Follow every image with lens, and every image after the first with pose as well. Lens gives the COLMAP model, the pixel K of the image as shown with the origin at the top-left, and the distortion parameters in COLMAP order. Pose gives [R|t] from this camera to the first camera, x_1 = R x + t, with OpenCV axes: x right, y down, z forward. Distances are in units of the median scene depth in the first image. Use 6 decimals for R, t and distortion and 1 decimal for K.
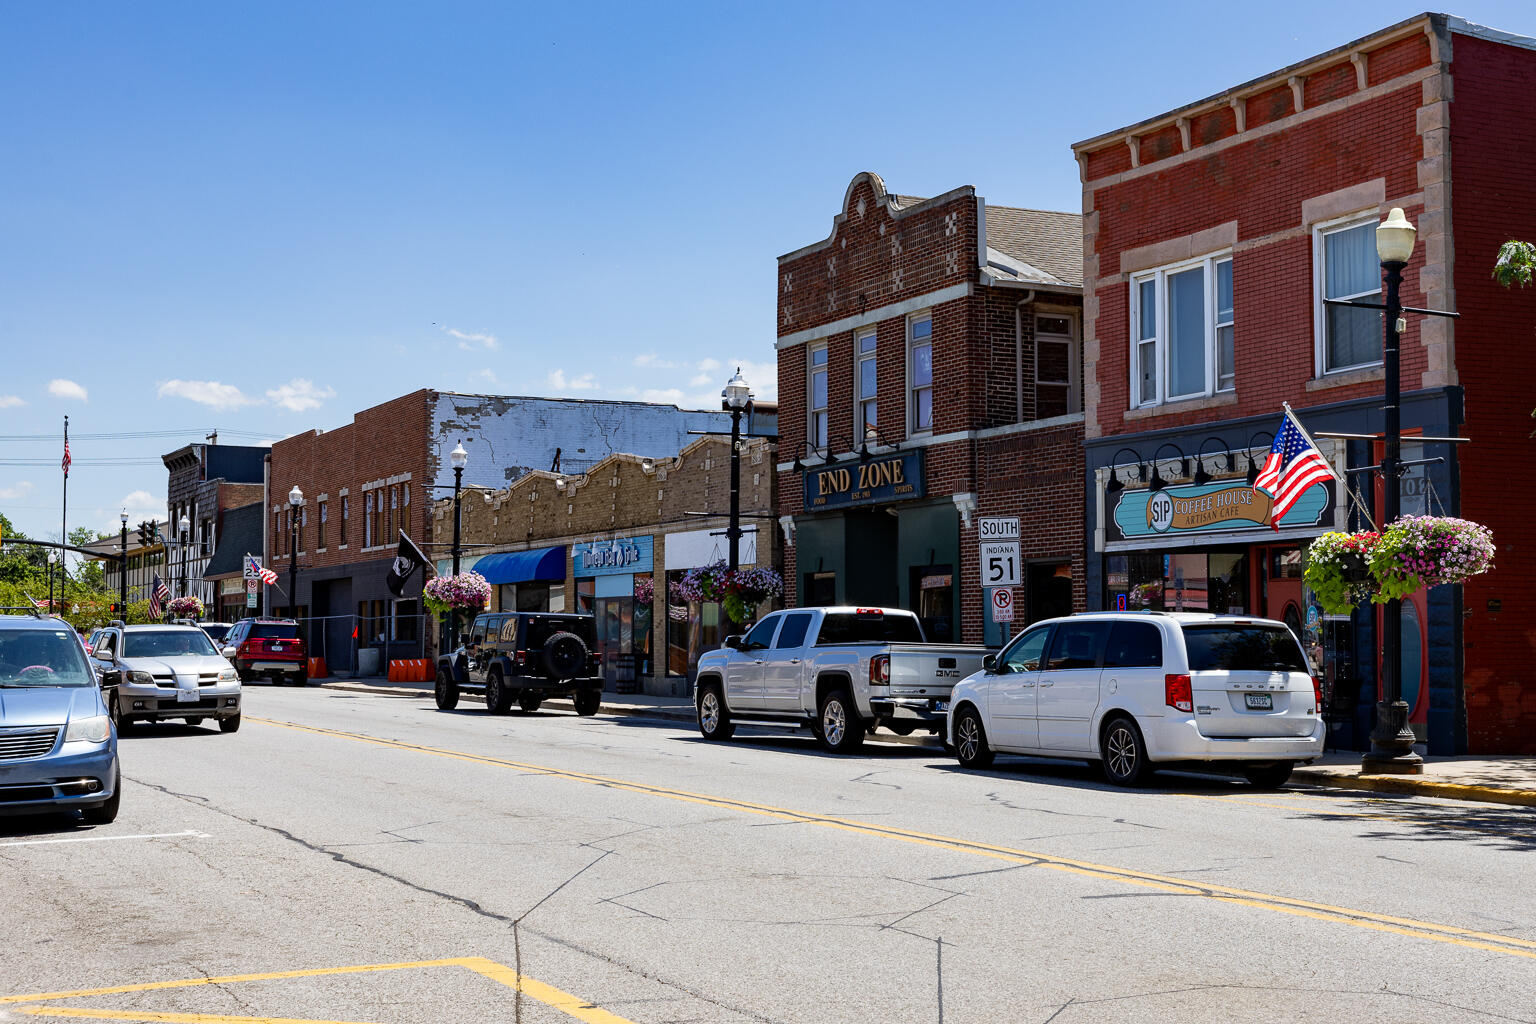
lens RADIAL K [[2162.5, 0, 768.0], [0, 2162.5, 512.0], [0, 0, 1]] dist [0.011050, 0.043051]
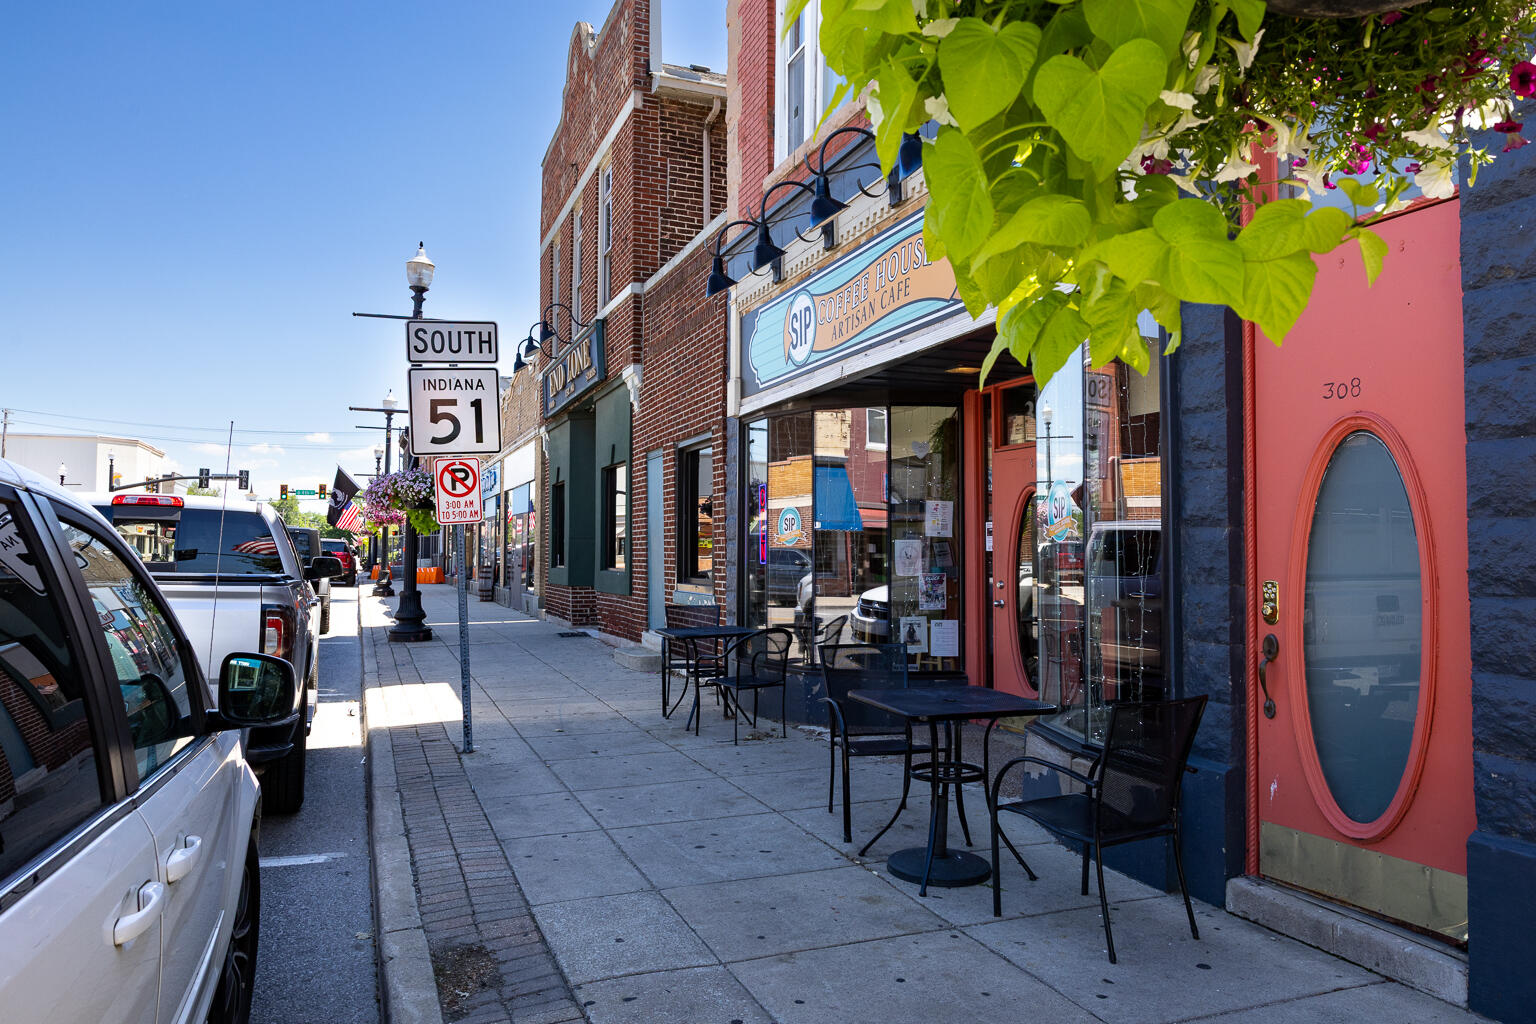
lens RADIAL K [[1058.1, 0, 768.0], [0, 1058.1, 512.0], [0, 0, 1]] dist [-0.004415, -0.001398]
pose [[0.997799, -0.000270, -0.066314, 0.185199], [0.001643, 0.999785, 0.020652, 0.039947], [0.066294, -0.020715, 0.997585, 0.704620]]
